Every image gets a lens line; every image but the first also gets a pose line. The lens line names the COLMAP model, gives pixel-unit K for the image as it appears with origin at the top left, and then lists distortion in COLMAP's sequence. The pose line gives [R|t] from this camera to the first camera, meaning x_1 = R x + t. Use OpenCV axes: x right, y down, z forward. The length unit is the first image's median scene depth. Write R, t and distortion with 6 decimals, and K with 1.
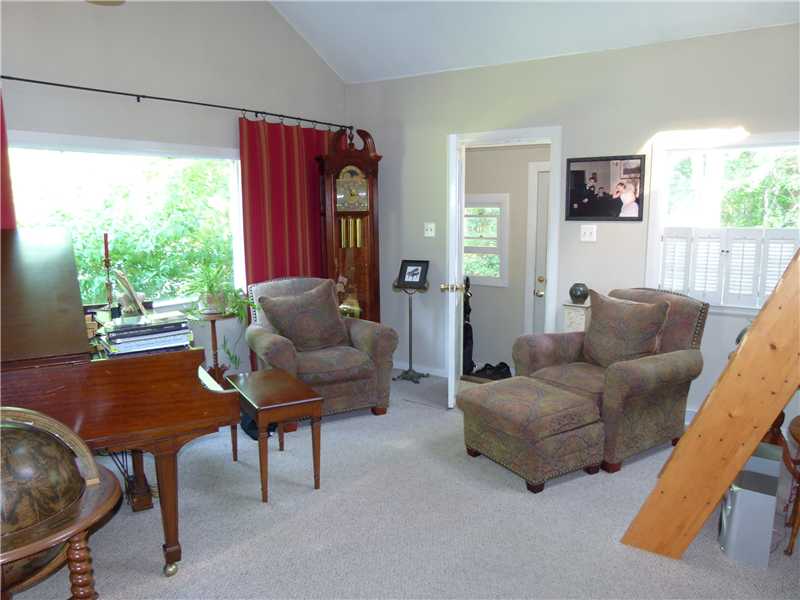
lens RADIAL K [[588.8, 0, 399.8], [0, 588.8, 304.5], [0, 0, 1]] dist [-0.031228, 0.031383]
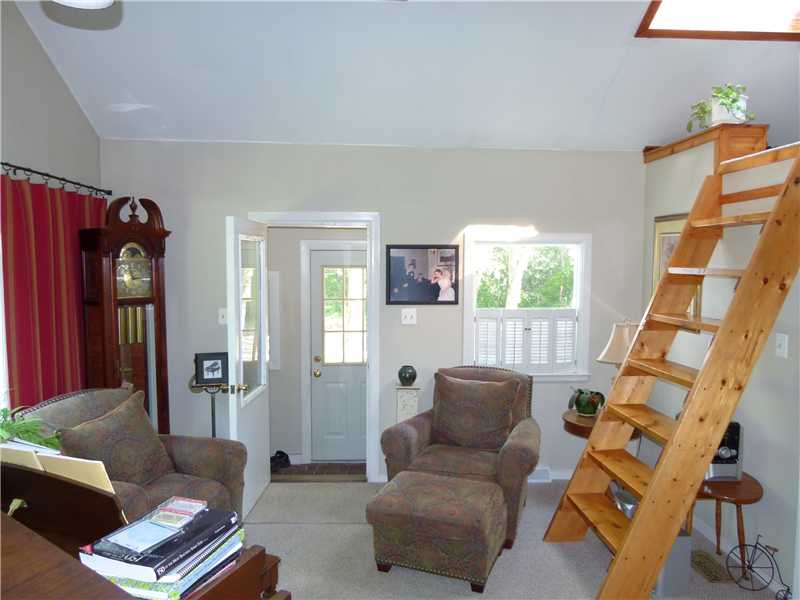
lens RADIAL K [[588.8, 0, 396.6], [0, 588.8, 315.8], [0, 0, 1]] dist [-0.031228, 0.031383]
pose [[0.797497, -0.046808, 0.601505, -0.333731], [0.092214, 0.994728, -0.044854, -0.081051], [-0.596234, 0.091238, 0.797609, 0.190841]]
